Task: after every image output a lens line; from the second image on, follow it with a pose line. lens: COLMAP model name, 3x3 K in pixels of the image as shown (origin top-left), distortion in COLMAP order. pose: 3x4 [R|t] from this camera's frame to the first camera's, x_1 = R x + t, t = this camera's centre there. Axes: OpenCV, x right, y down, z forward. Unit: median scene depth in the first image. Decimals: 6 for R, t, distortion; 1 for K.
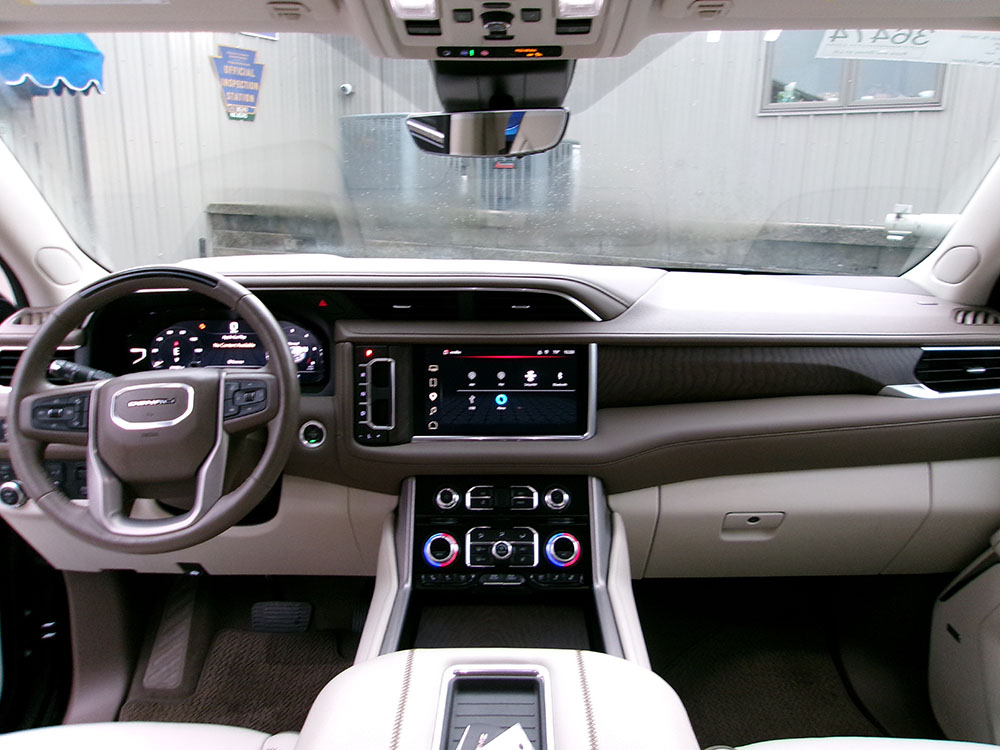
lens RADIAL K [[772.8, 0, 504.9], [0, 772.8, 376.1], [0, 0, 1]] dist [-0.036056, 0.067270]
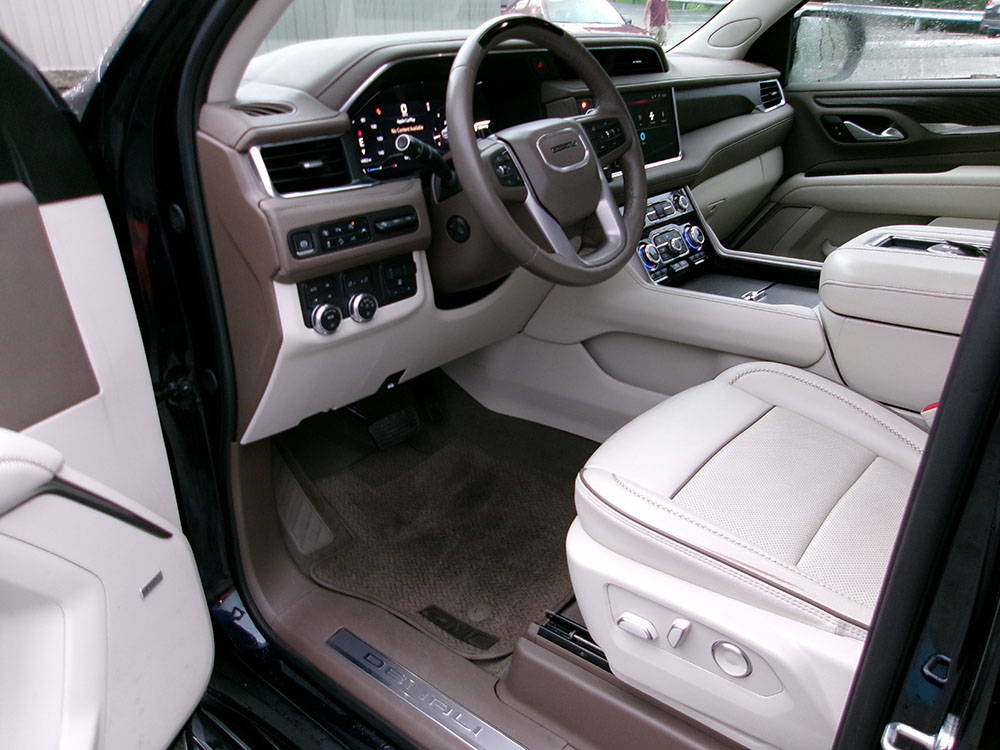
lens RADIAL K [[772.8, 0, 504.9], [0, 772.8, 376.1], [0, 0, 1]] dist [-0.036056, 0.067270]
pose [[0.642179, -0.316473, 0.698177, -1.043550], [0.210996, 0.948592, 0.235910, 0.051149], [-0.736945, -0.004184, 0.675940, 0.258943]]
